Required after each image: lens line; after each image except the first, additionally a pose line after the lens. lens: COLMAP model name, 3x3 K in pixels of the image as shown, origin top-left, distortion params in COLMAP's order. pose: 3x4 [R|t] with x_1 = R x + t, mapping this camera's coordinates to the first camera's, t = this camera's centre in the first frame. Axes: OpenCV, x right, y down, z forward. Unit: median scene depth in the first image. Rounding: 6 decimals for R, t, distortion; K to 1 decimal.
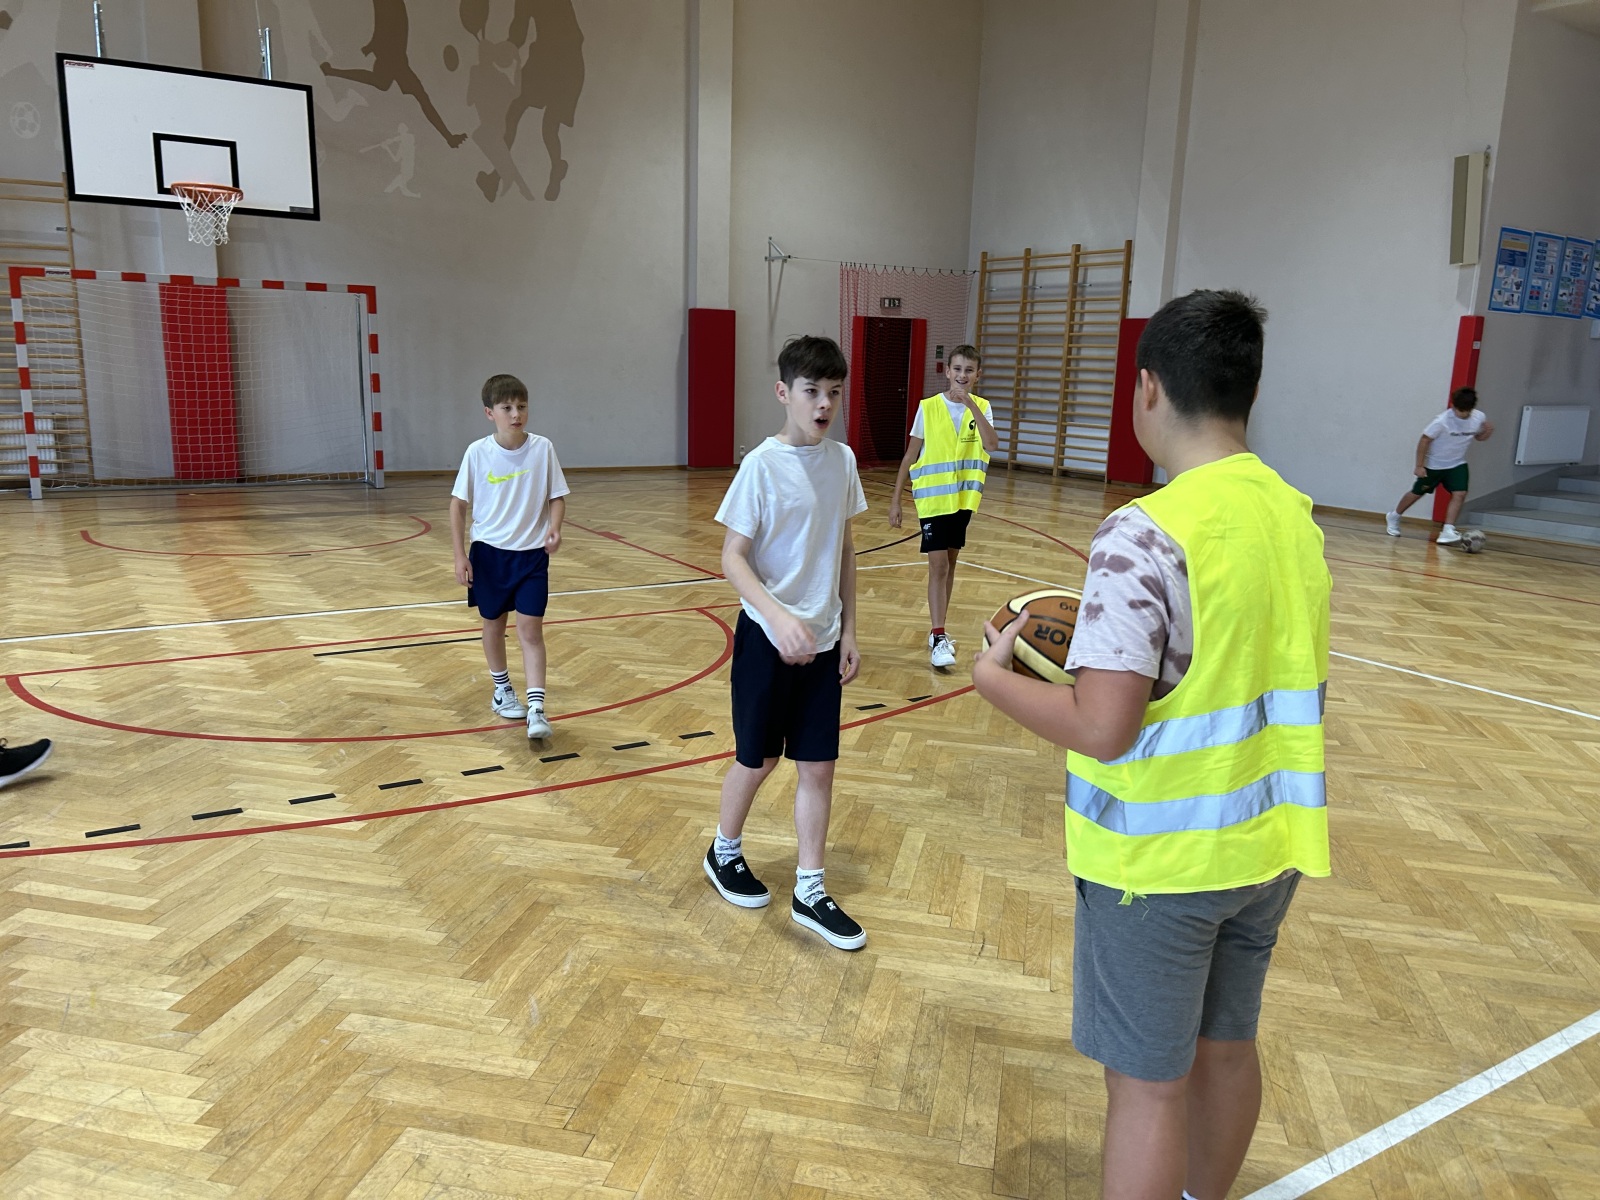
lens RADIAL K [[1195.9, 0, 791.8], [0, 1195.9, 620.7], [0, 0, 1]] dist [0.048728, -0.053219]
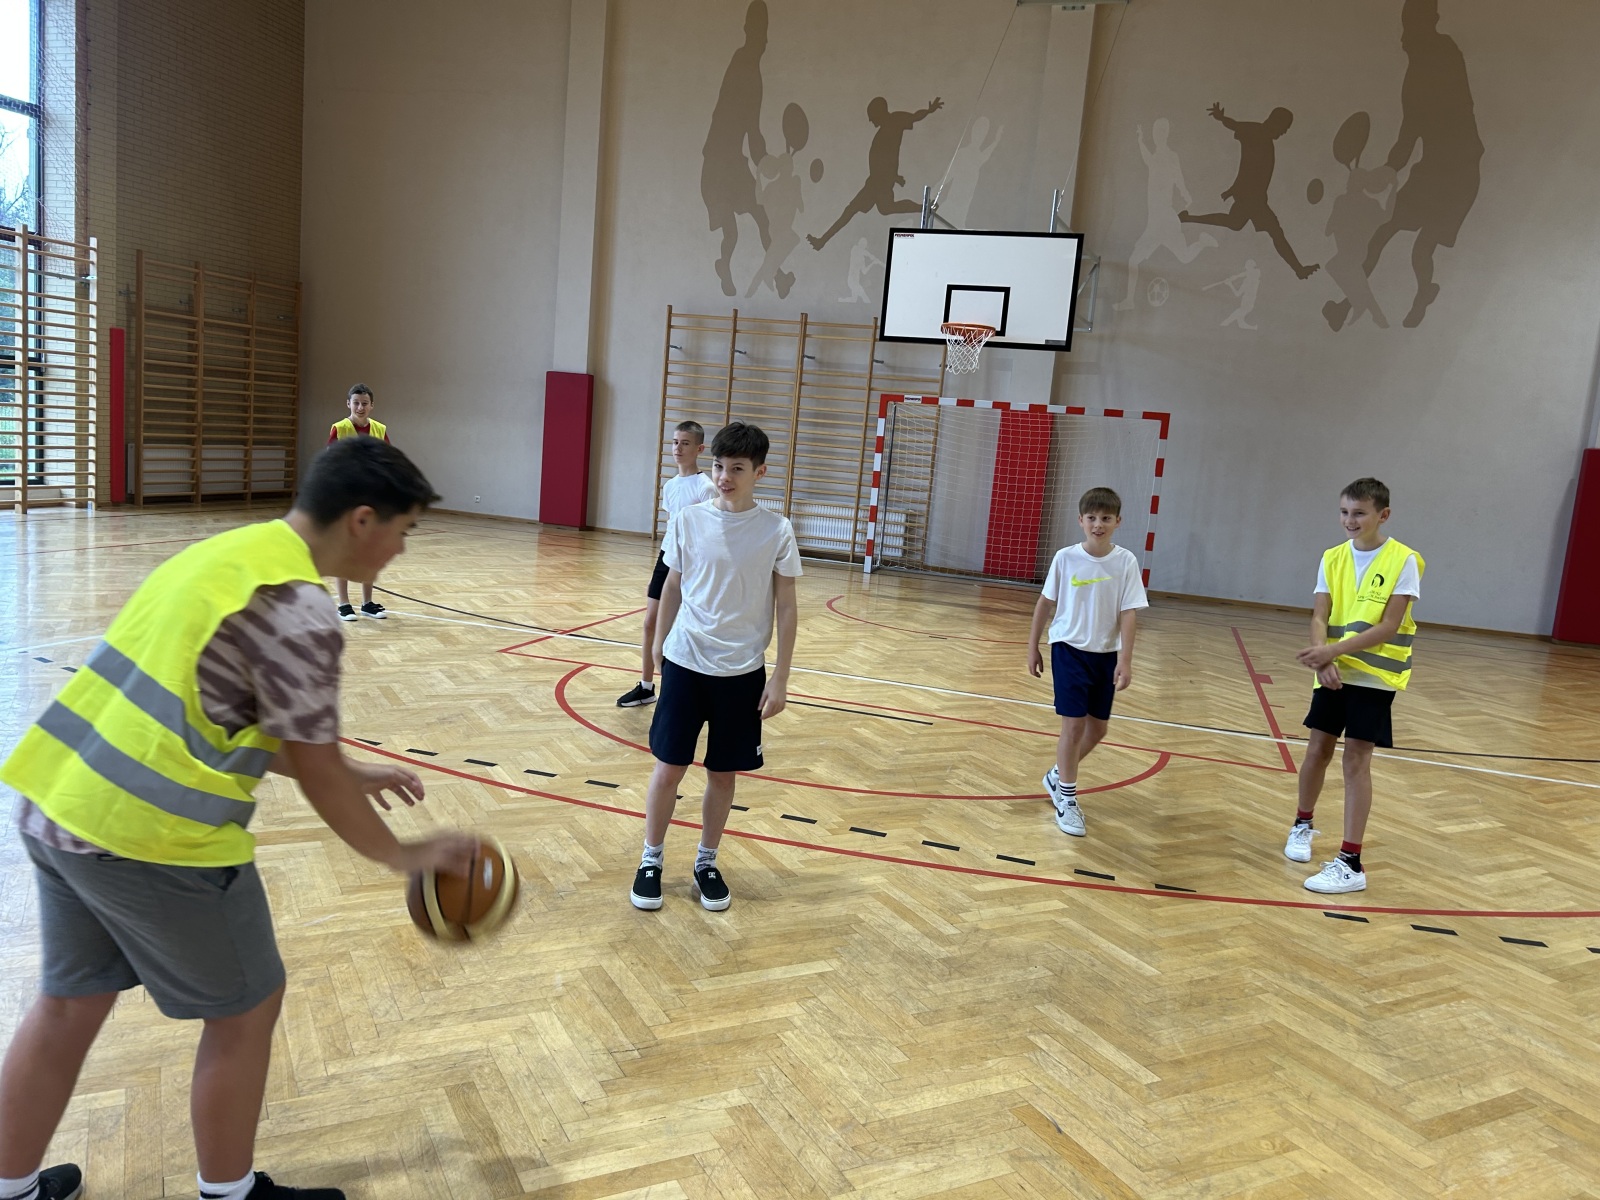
lens RADIAL K [[1197.9, 0, 791.0], [0, 1197.9, 595.1], [0, 0, 1]] dist [0.054875, -0.060392]
pose [[0.648885, 0.128795, -0.749907, 0.235393], [-0.228615, 0.973033, -0.030702, -0.019111], [0.725729, 0.191362, 0.660831, 0.107004]]
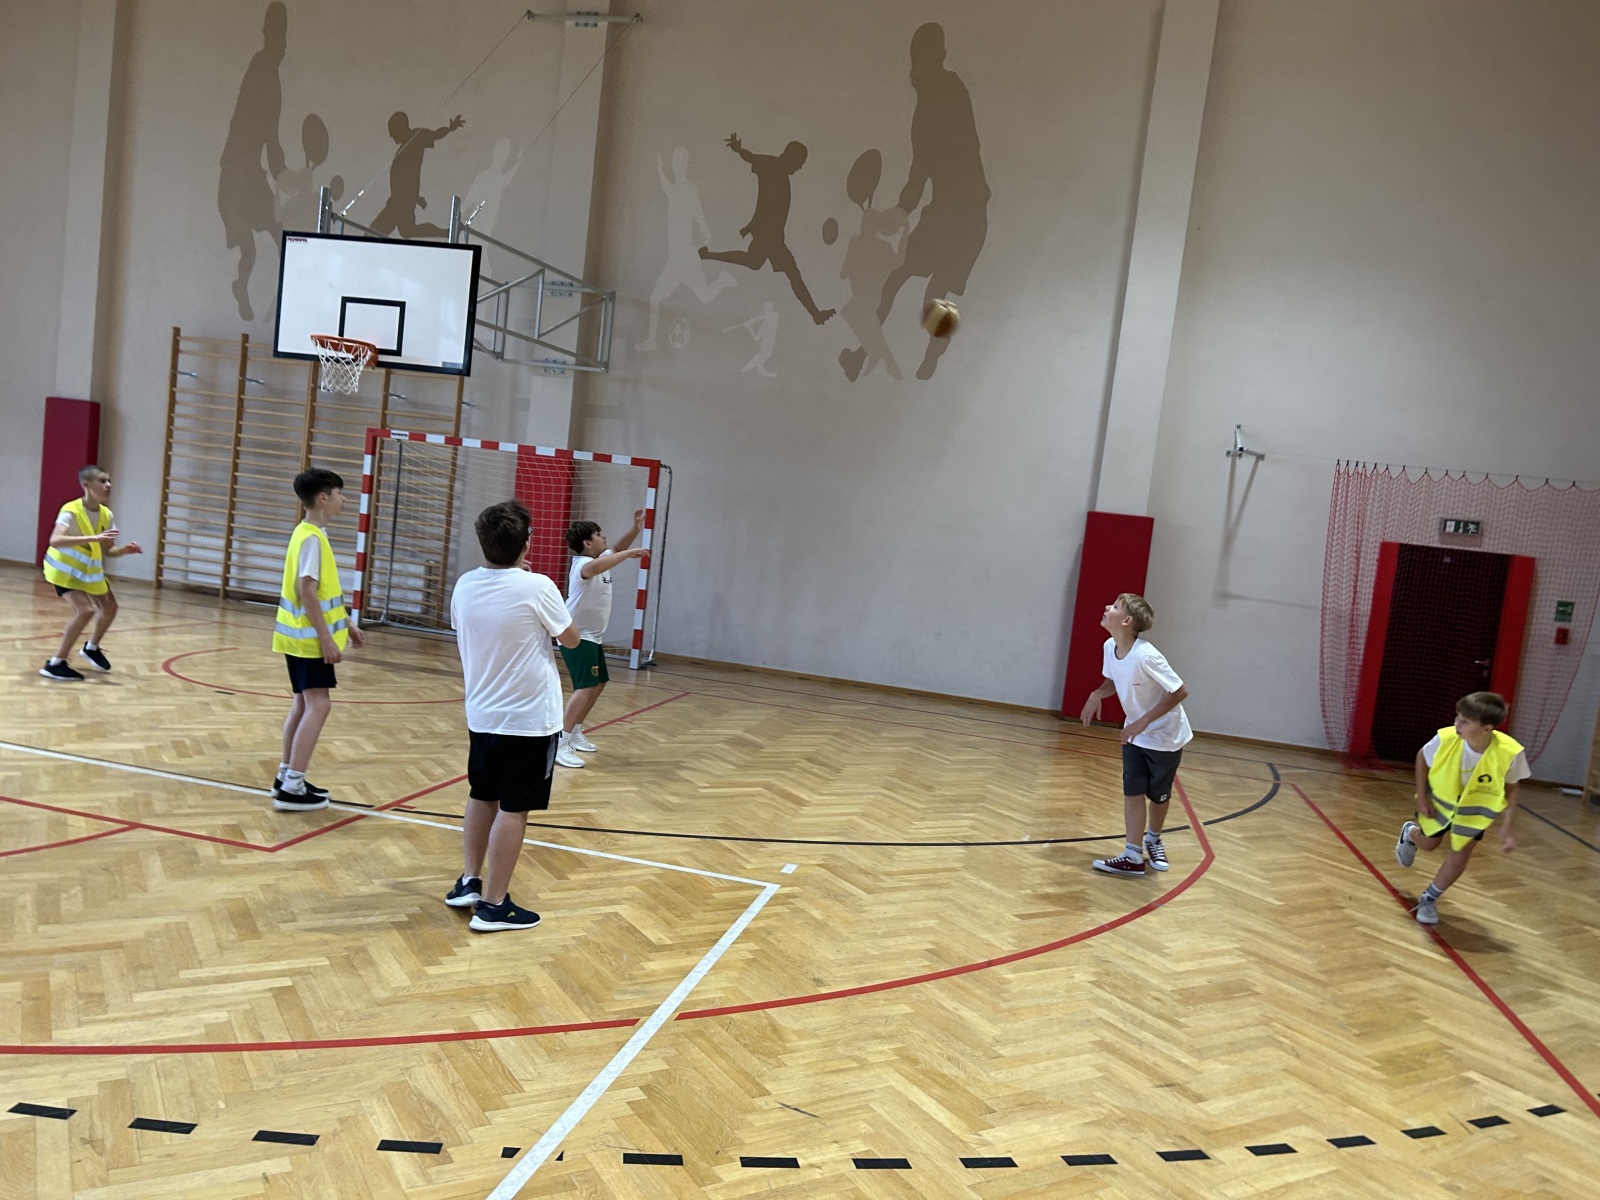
lens RADIAL K [[1195.9, 0, 791.8], [0, 1195.9, 620.7], [0, 0, 1]] dist [0.048728, -0.053219]
pose [[0.697307, 0.110163, -0.708257, 0.401094], [-0.247945, 0.964189, -0.094141, -0.091084], [0.672523, 0.241253, 0.699650, 0.434480]]
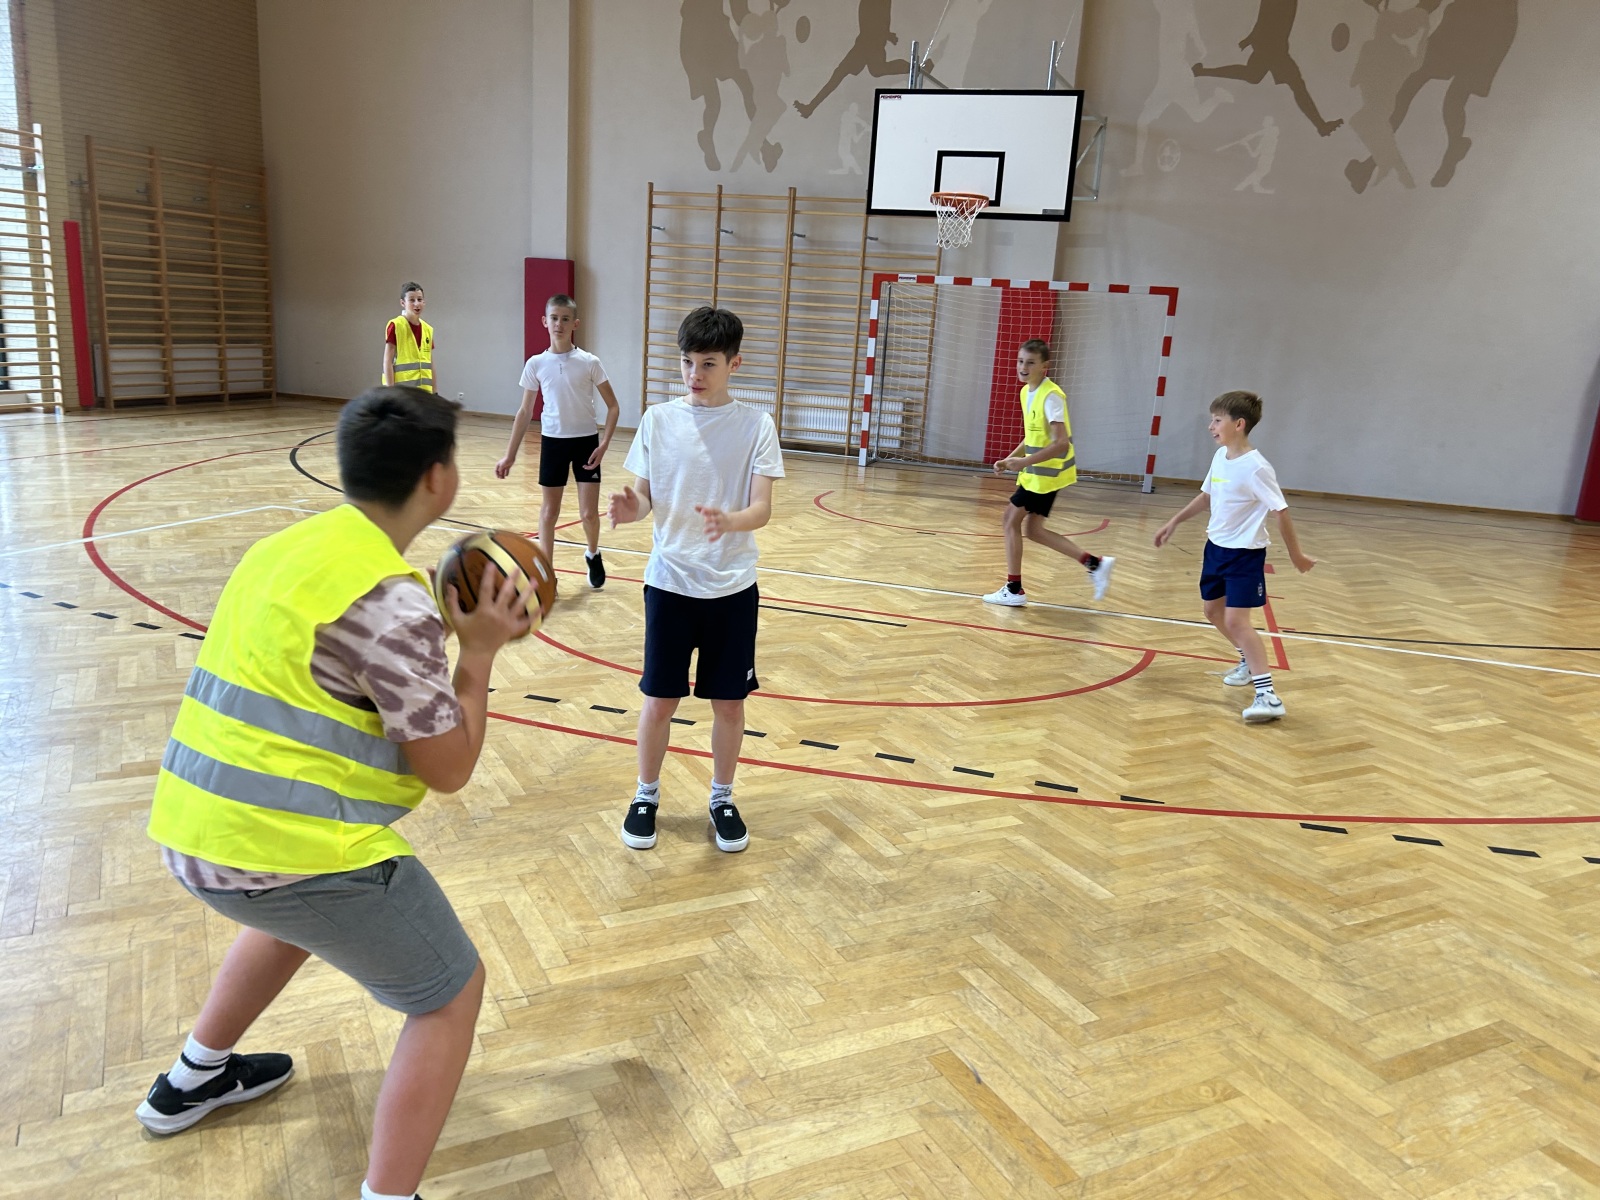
lens RADIAL K [[1198.7, 0, 792.0], [0, 1198.7, 615.3], [0, 0, 1]] dist [0.052959, -0.056669]
pose [[0.640113, 0.195255, -0.743055, 0.228698], [-0.209445, 0.974882, 0.075745, -0.026754], [0.739181, 0.107144, 0.664930, 0.143106]]
